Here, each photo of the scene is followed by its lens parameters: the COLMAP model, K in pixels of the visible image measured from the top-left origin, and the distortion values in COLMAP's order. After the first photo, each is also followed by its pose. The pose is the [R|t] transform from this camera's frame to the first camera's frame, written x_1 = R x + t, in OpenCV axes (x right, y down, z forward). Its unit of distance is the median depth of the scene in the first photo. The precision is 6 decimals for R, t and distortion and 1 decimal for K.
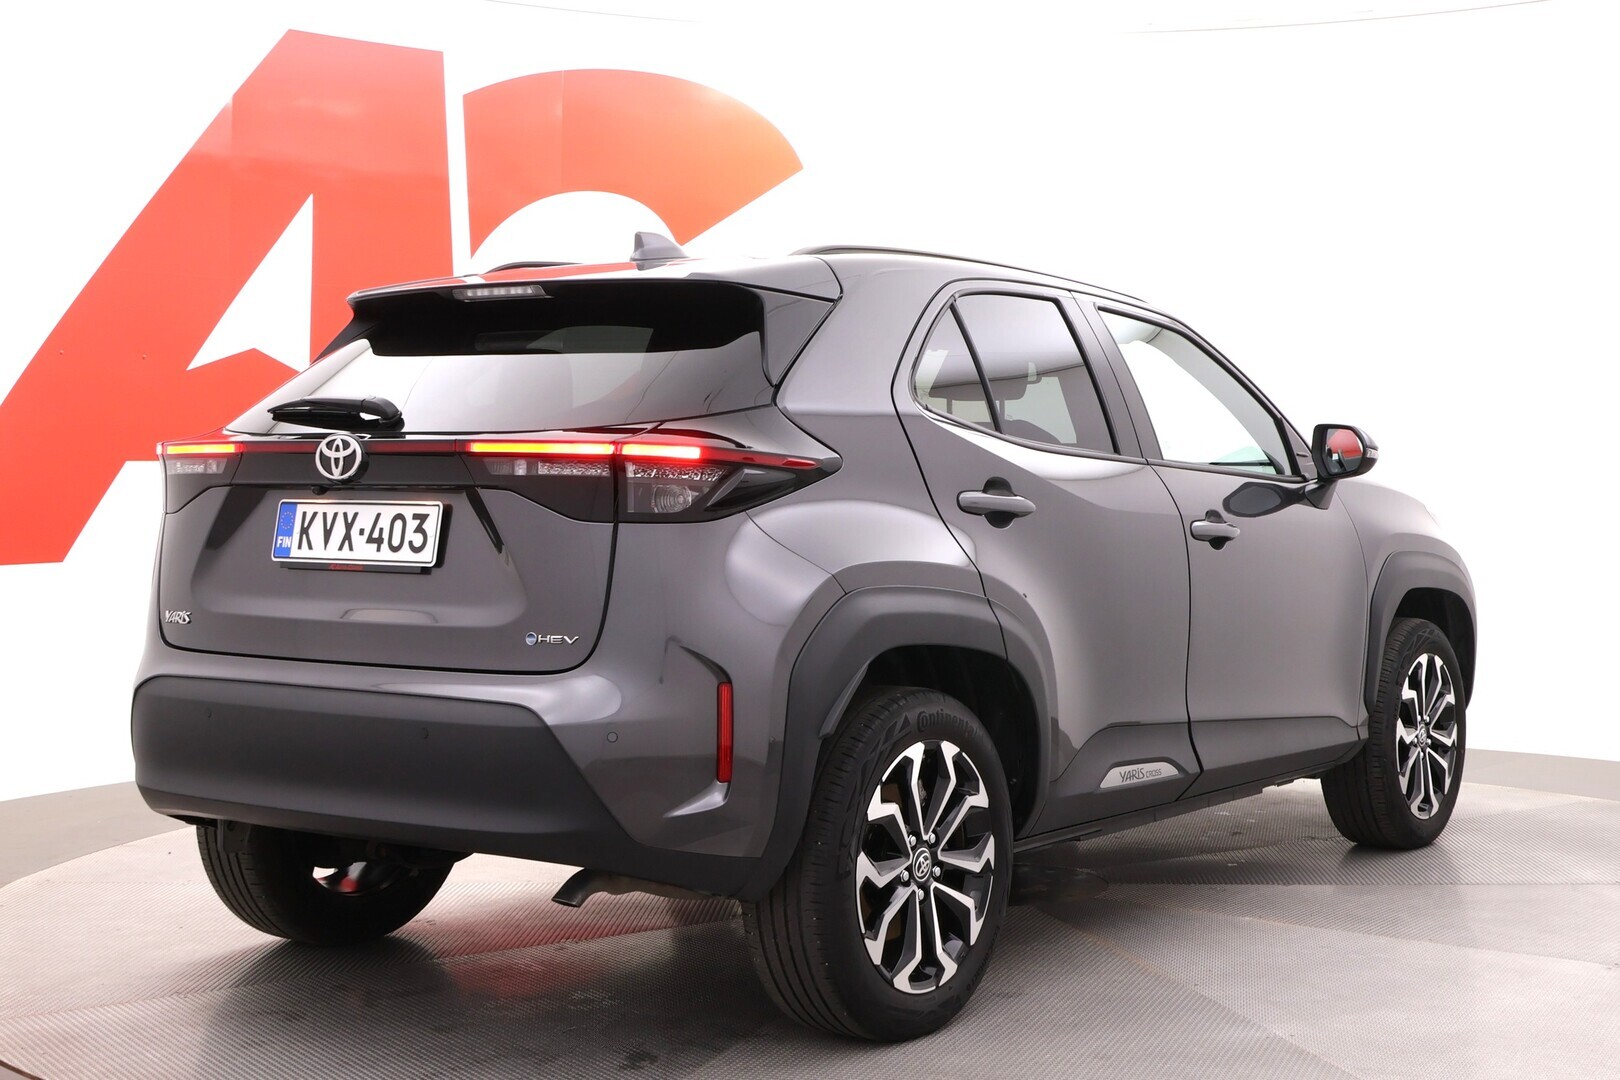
lens RADIAL K [[1460.4, 0, 810.0], [0, 1460.4, 540.0], [0, 0, 1]] dist [-0.004014, 0.001848]
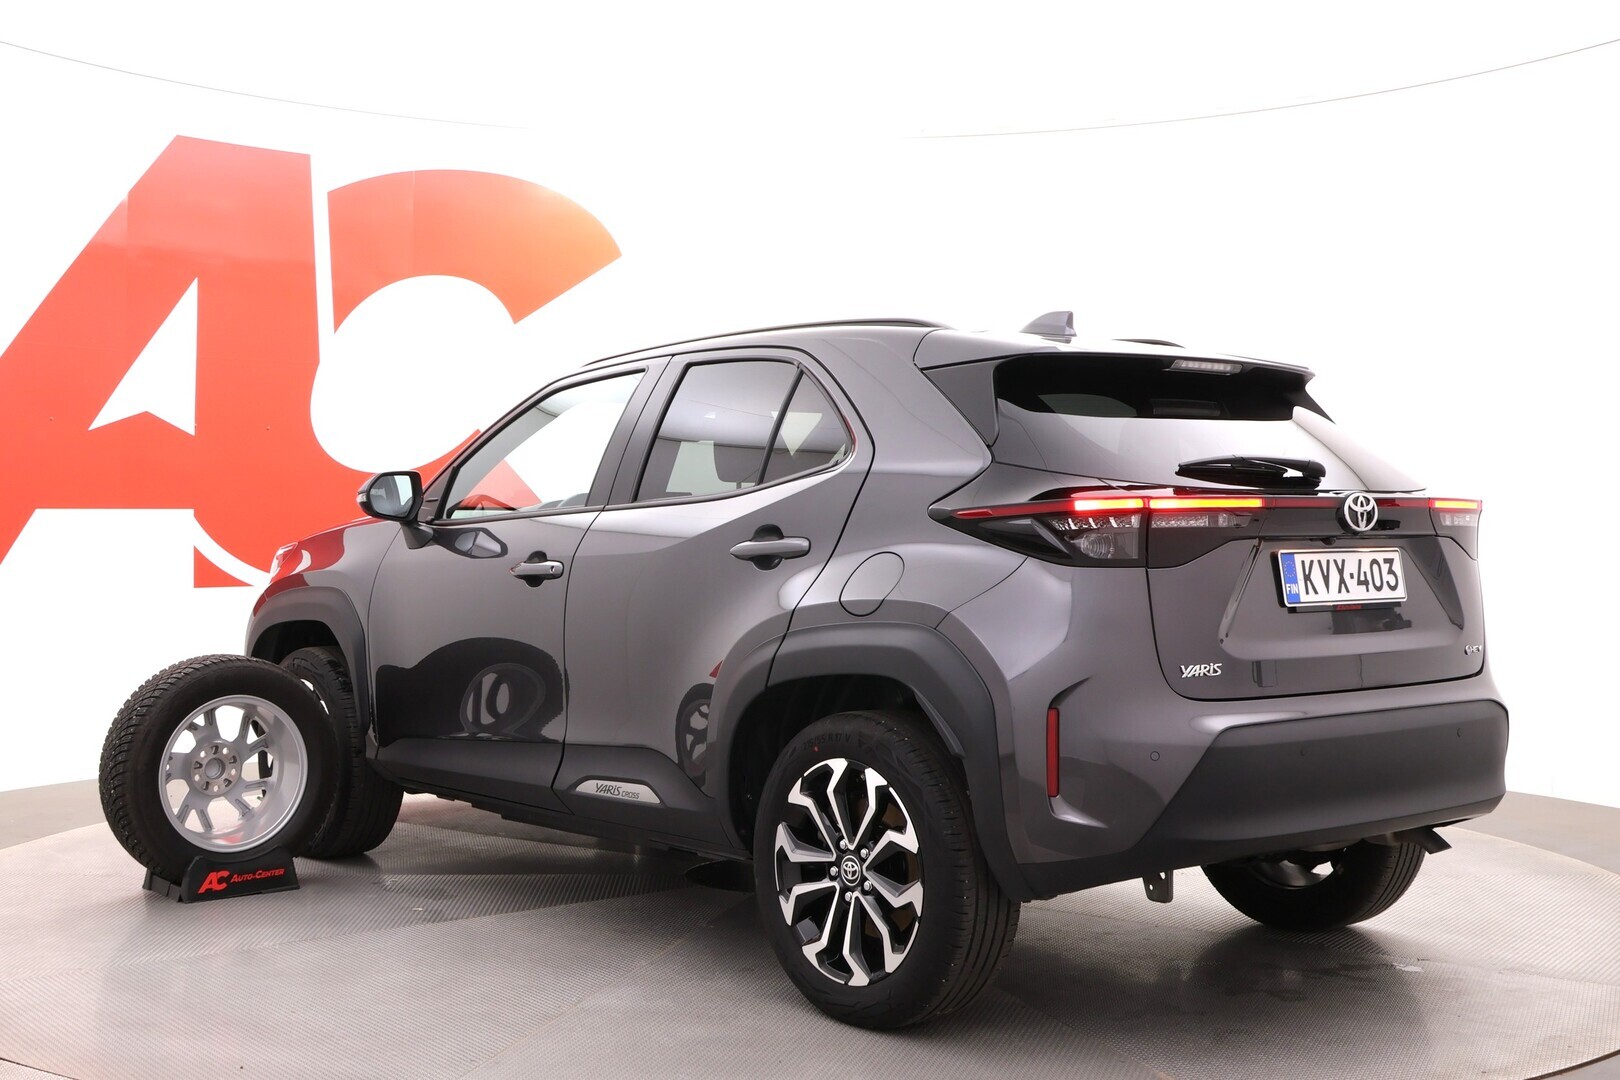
lens RADIAL K [[1460.4, 0, 810.0], [0, 1460.4, 540.0], [0, 0, 1]] dist [-0.004014, 0.001848]
pose [[0.577889, -0.016572, 0.815947, -1.496892], [0.042390, 0.999054, -0.009732, -0.040877], [-0.815014, 0.040212, 0.578044, 0.675787]]
